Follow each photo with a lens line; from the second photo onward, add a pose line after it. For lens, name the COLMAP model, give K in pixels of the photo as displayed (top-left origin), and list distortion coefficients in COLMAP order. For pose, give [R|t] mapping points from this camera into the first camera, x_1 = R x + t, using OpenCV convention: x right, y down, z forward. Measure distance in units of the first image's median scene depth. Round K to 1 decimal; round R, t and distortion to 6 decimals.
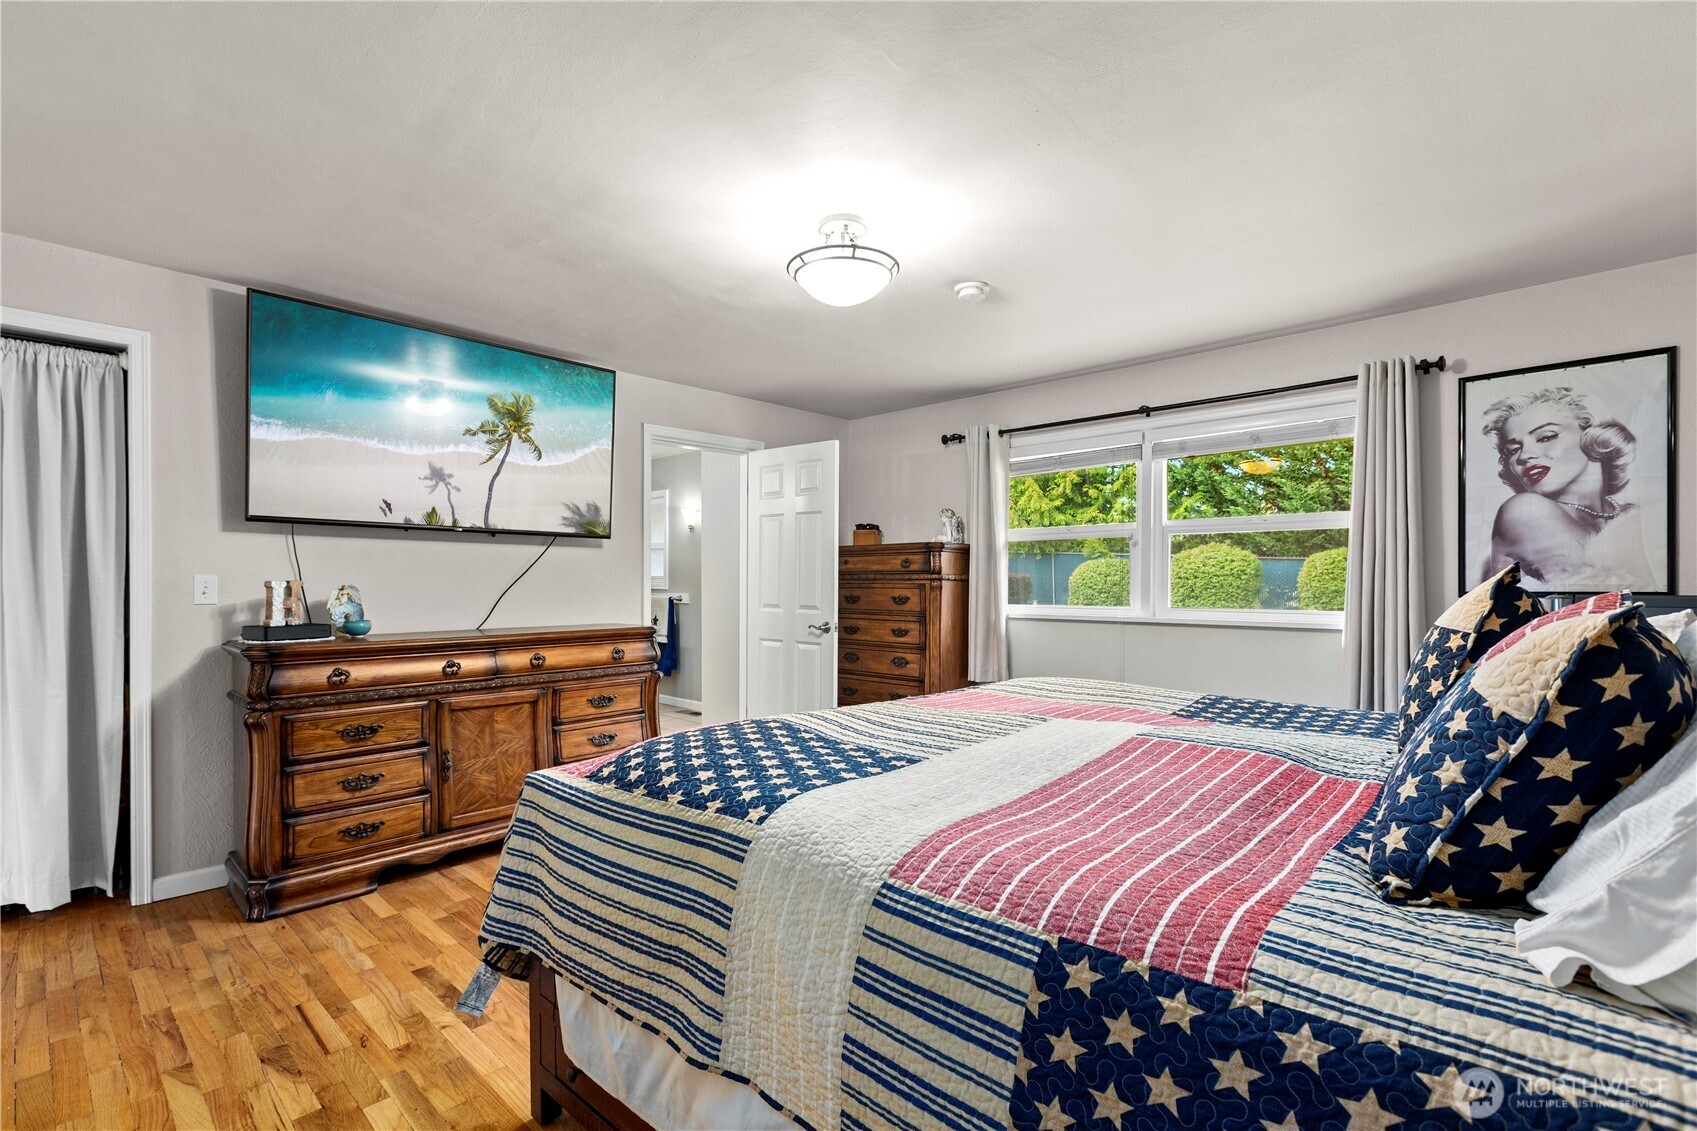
lens RADIAL K [[760.5, 0, 843.3], [0, 760.5, 577.5], [0, 0, 1]] dist [-0.001825, -0.000473]
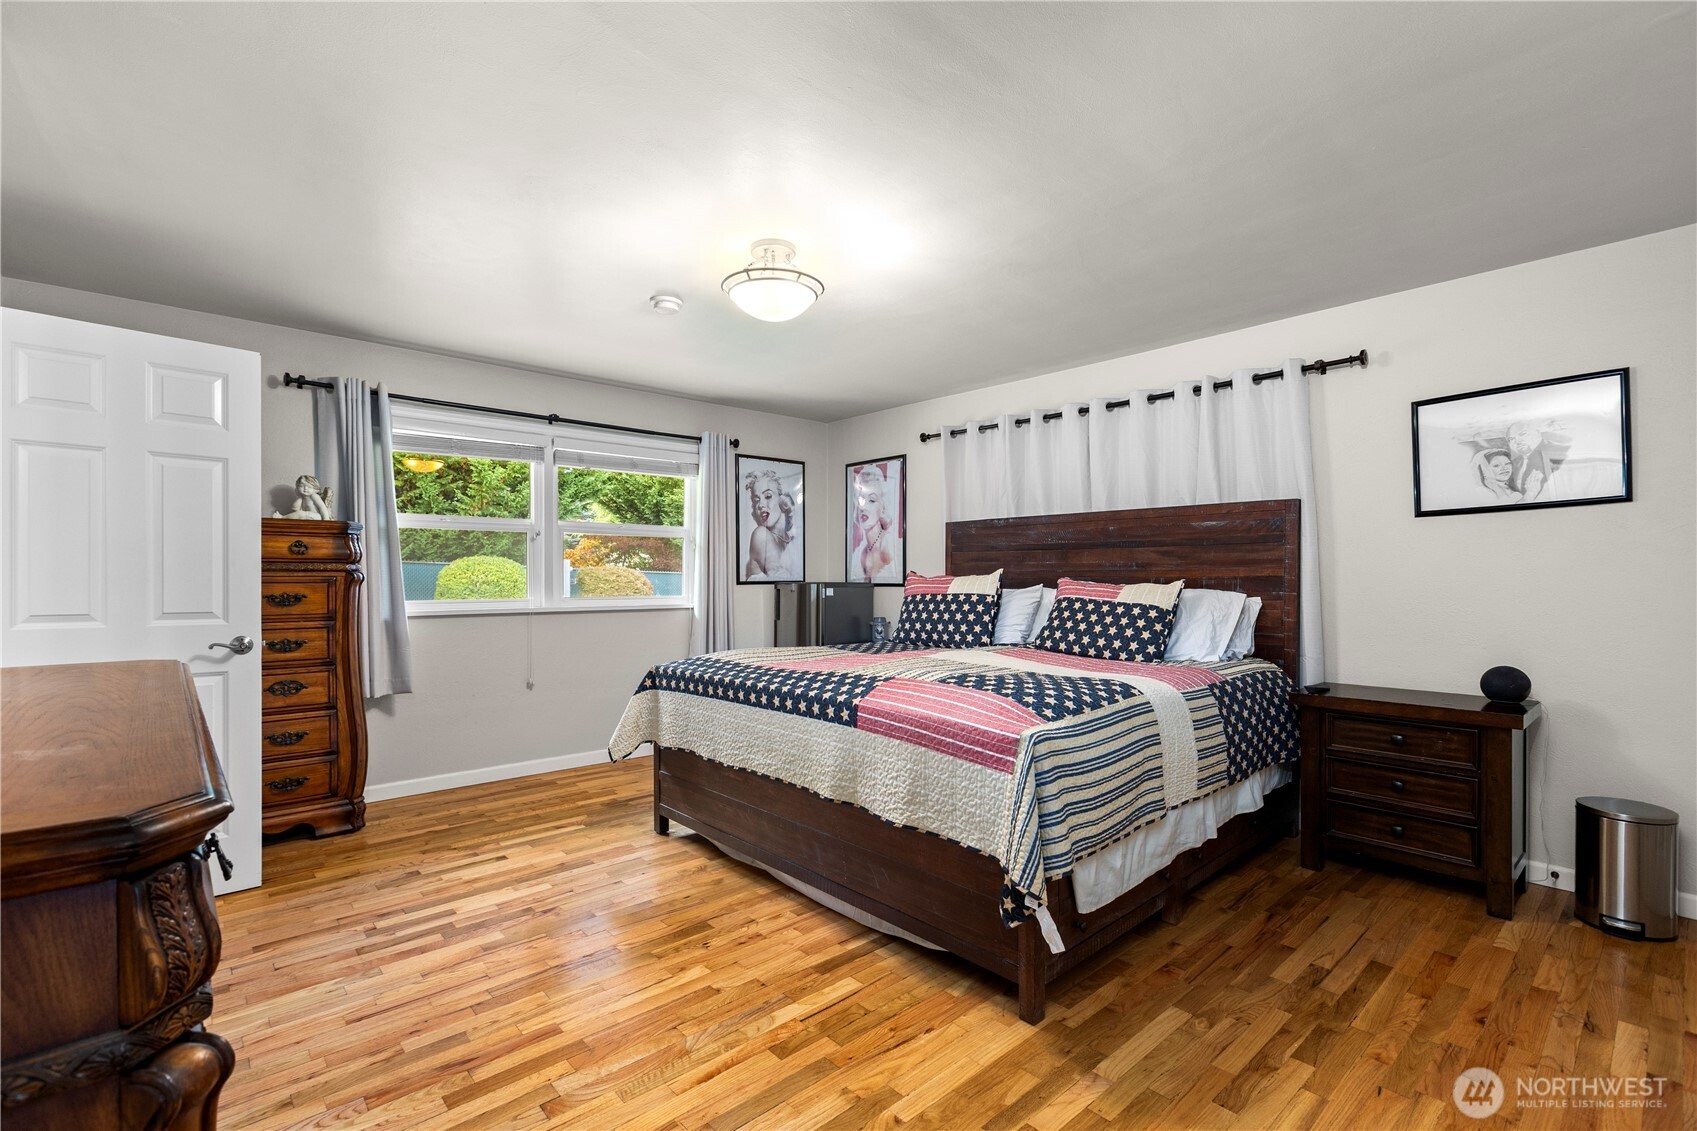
lens RADIAL K [[760.5, 0, 843.6], [0, 760.5, 575.7], [0, 0, 1]] dist [-0.001825, -0.000473]
pose [[0.090371, 0.003129, 0.995903, -0.885667], [-0.005878, 0.999979, -0.002608, 0.009565], [-0.995891, -0.005618, 0.090388, 0.654279]]
